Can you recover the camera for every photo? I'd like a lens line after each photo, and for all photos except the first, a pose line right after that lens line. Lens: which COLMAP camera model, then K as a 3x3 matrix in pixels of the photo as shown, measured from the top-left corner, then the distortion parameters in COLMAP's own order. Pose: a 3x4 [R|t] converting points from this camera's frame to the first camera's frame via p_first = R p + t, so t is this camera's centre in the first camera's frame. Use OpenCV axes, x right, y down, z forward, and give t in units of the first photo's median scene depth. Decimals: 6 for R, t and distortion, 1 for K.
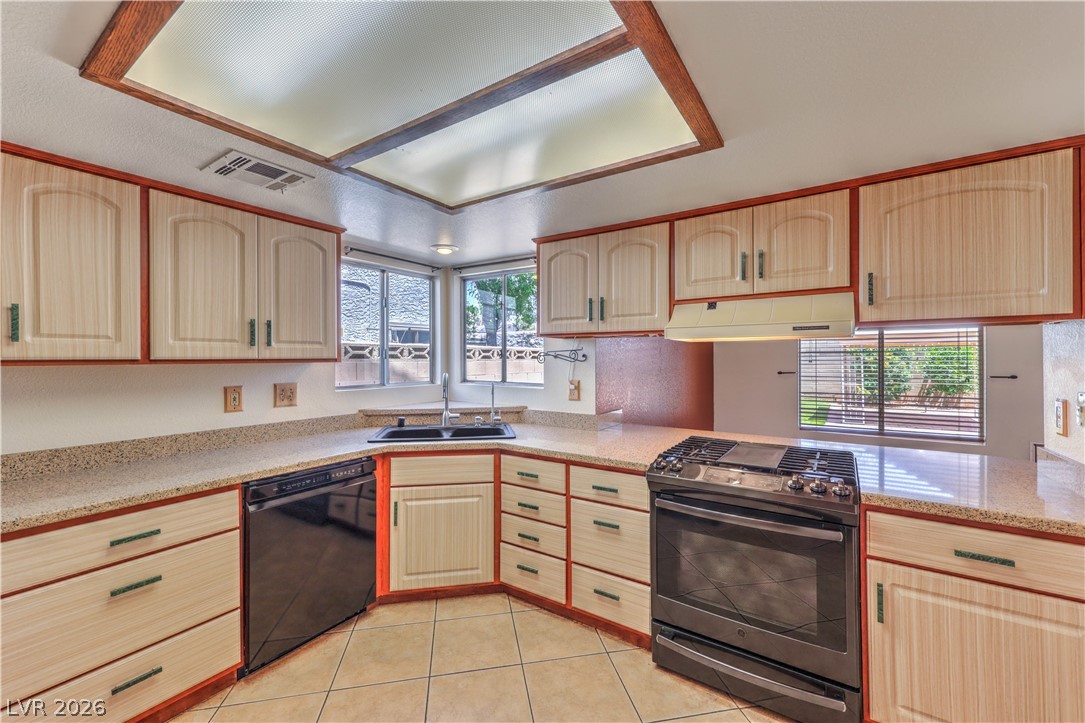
lens RADIAL K [[433.1, 0, 544.0], [0, 433.1, 358.7], [0, 0, 1]] dist [0.001988, -0.000050]
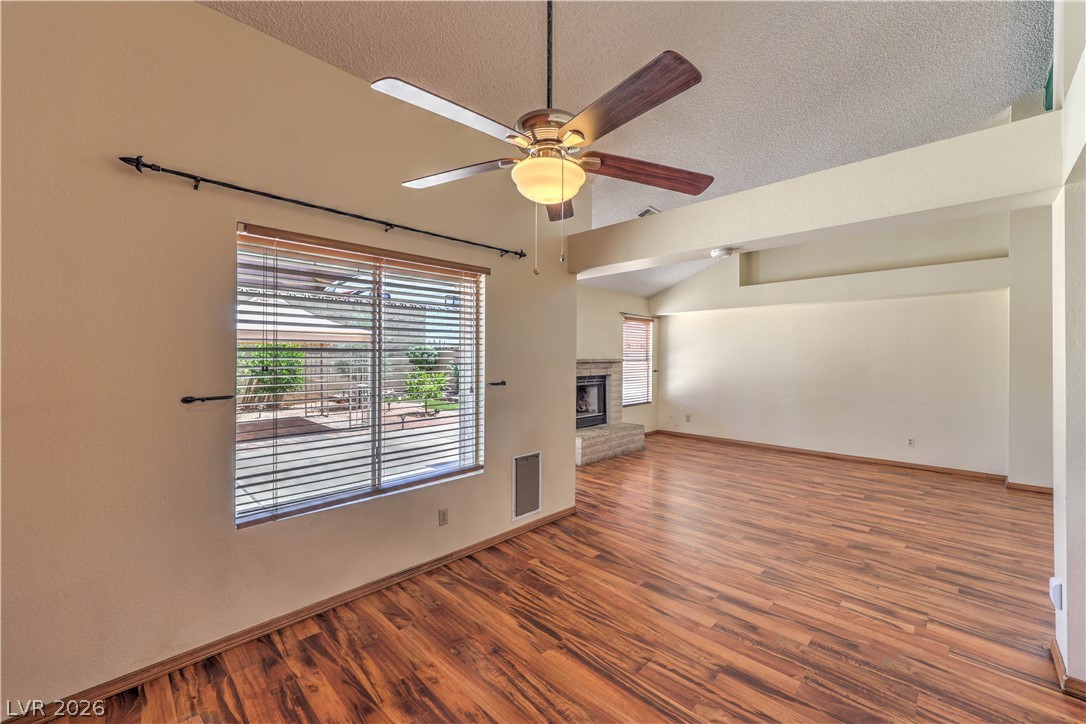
lens RADIAL K [[432.7, 0, 540.8], [0, 432.7, 357.1], [0, 0, 1]] dist [0.008138, 0.000107]
pose [[0.188283, -0.001214, 0.982114, 0.492998], [-0.000844, 0.999999, 0.001397, -0.016541], [-0.982114, -0.001092, 0.188282, 1.343916]]
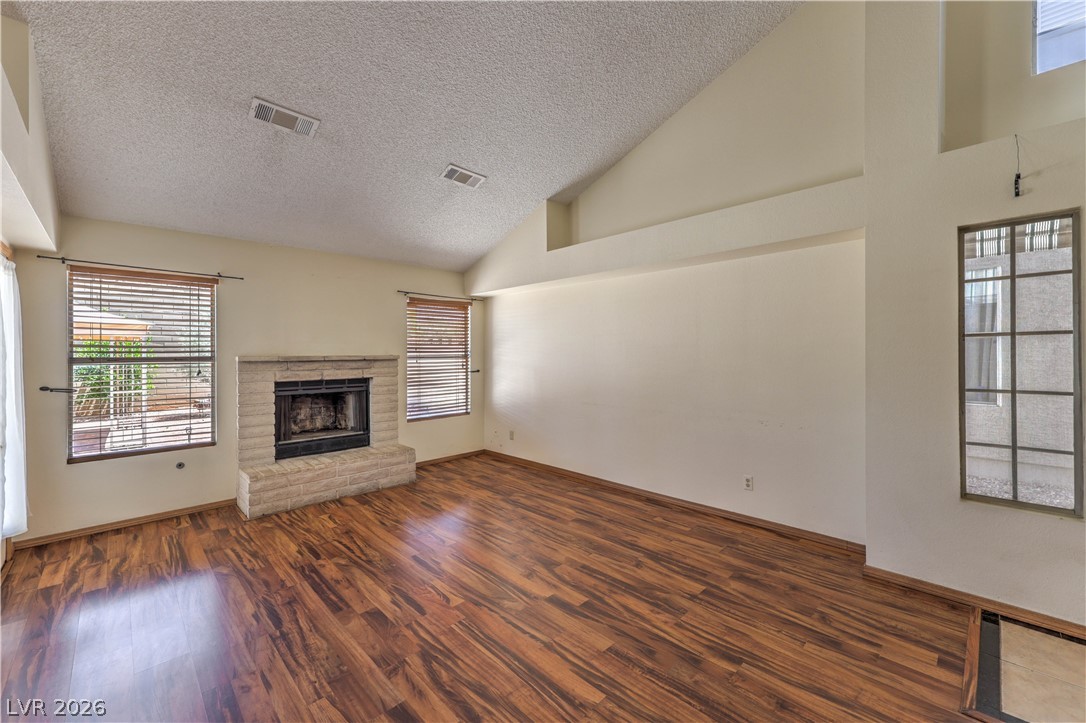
lens RADIAL K [[437.5, 0, 544.4], [0, 437.5, 353.6], [0, 0, 1]] dist [0.000804, 0.000026]
pose [[0.202634, -0.002151, 0.979252, 1.569808], [0.004248, 0.999990, 0.001317, -0.008568], [-0.979245, 0.003893, 0.202641, 0.194643]]
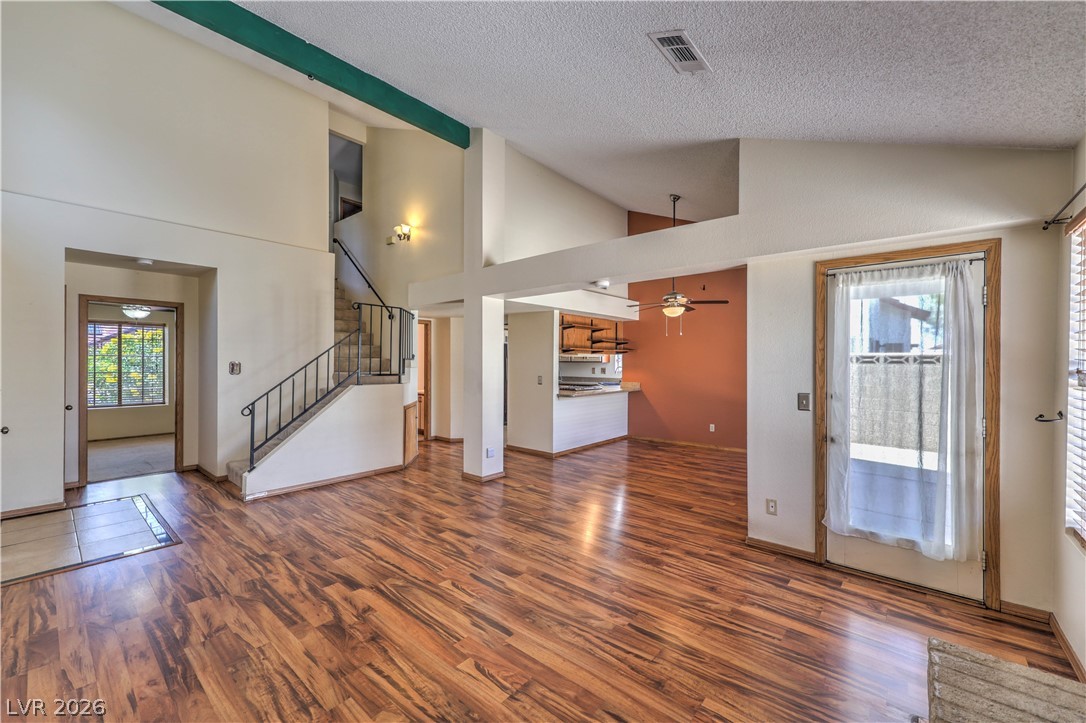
lens RADIAL K [[433.5, 0, 544.5], [0, 433.5, 358.7], [0, 0, 1]] dist [0.001988, -0.000050]
pose [[-0.116217, -0.003208, -0.993219, 3.713859], [-0.001652, 0.999994, -0.003037, -0.017031], [0.993223, 0.001288, -0.116221, 1.026673]]
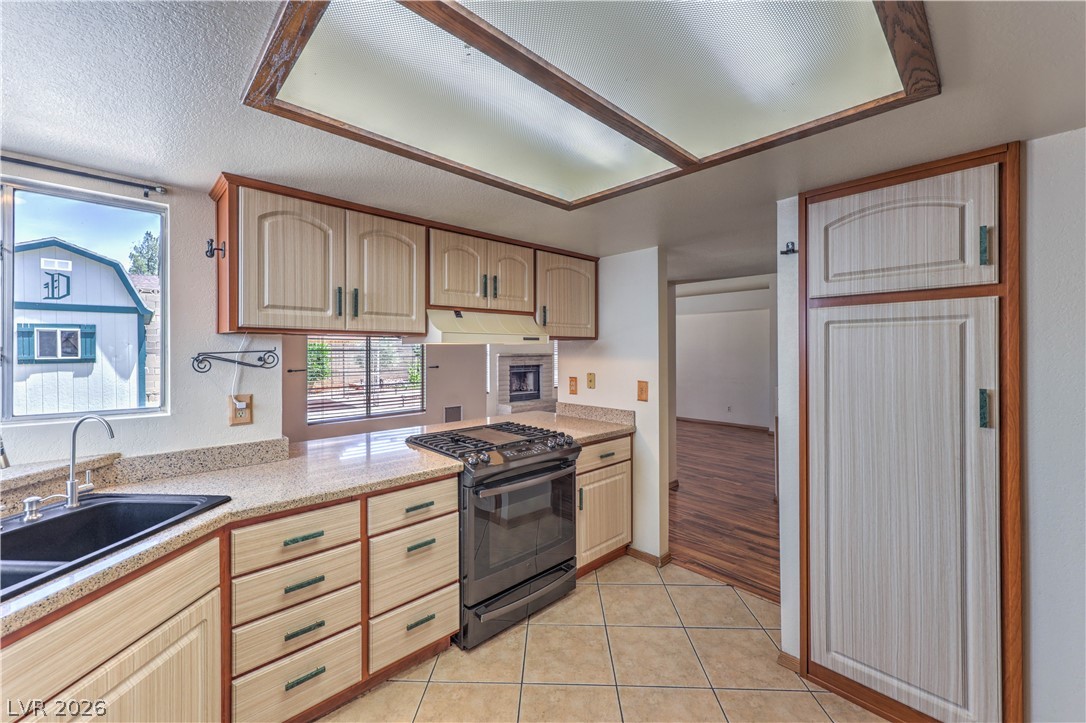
lens RADIAL K [[429.7, 0, 546.4], [0, 429.7, 350.5], [0, 0, 1]] dist [0.000714, 0.000079]
pose [[0.218034, 0.001182, 0.975940, -0.603680], [0.003966, 0.999990, -0.002097, -0.021337], [-0.975933, 0.004328, 0.218027, 0.480664]]
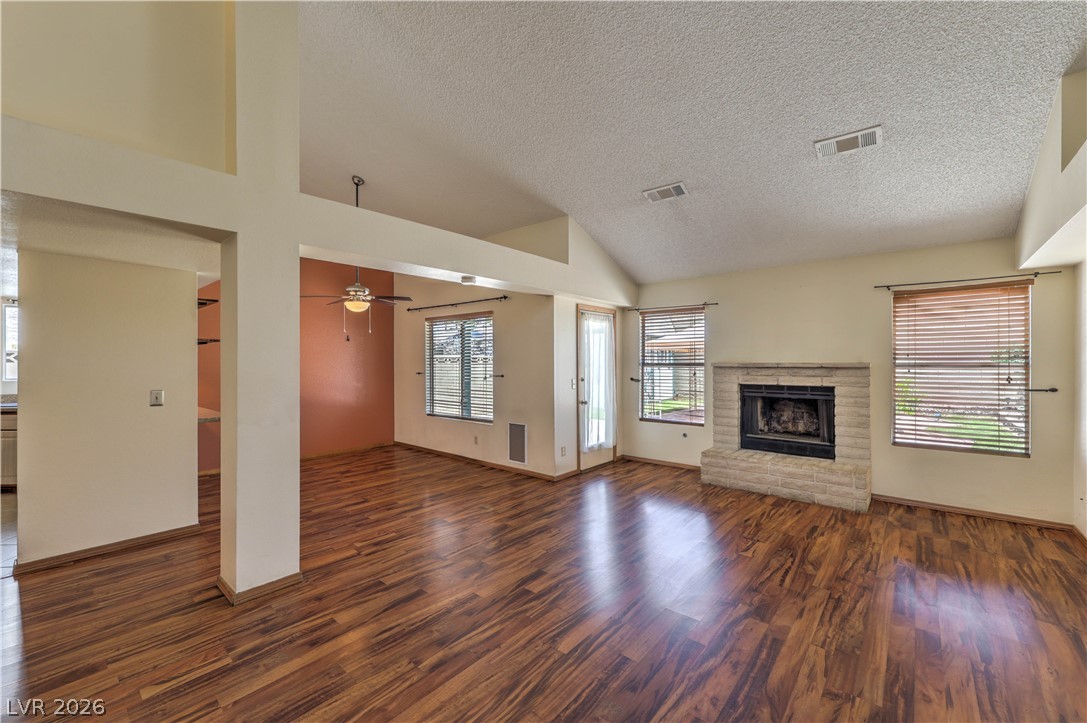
lens RADIAL K [[433.9, 0, 545.0], [0, 433.9, 358.7], [0, 0, 1]] dist [0.001988, -0.000050]
pose [[0.993037, -0.002807, -0.117765, 2.405656], [0.002246, 0.999985, -0.004895, -0.012303], [0.117778, 0.004596, 0.993029, -0.650929]]
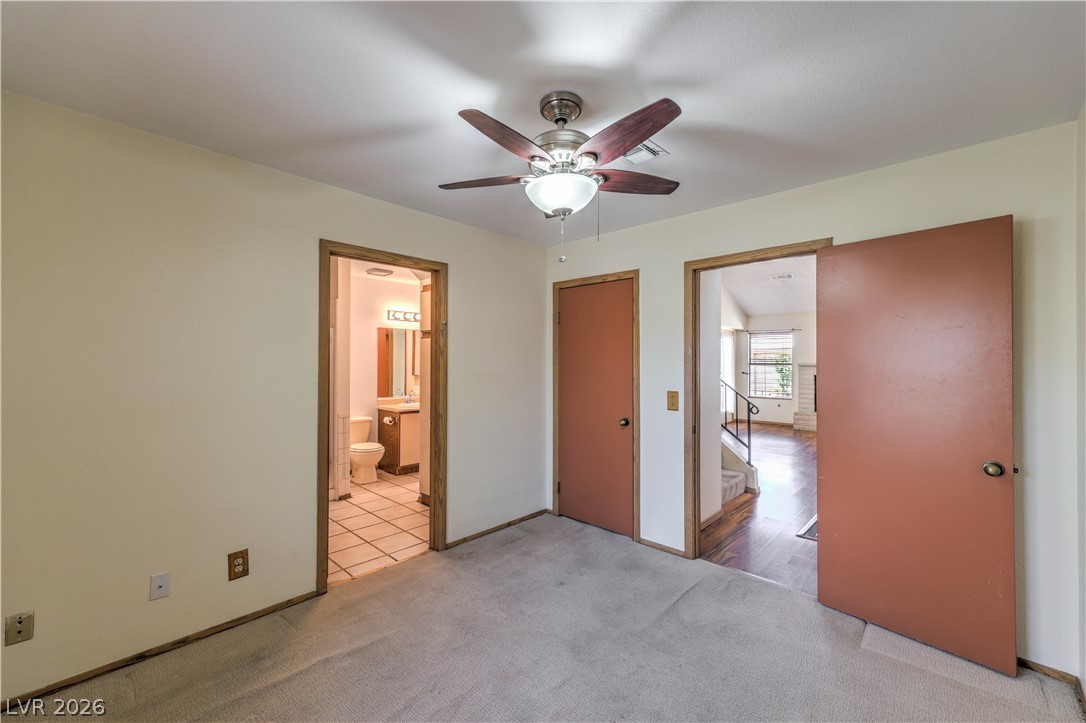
lens RADIAL K [[433.5, 0, 544.5], [0, 433.5, 358.7], [0, 0, 1]] dist [0.001988, -0.000050]
pose [[0.986609, 0.000152, -0.163103, 1.354333], [-0.000650, 0.999995, -0.002998, -0.028305], [0.163102, 0.003064, 0.986604, -2.614456]]
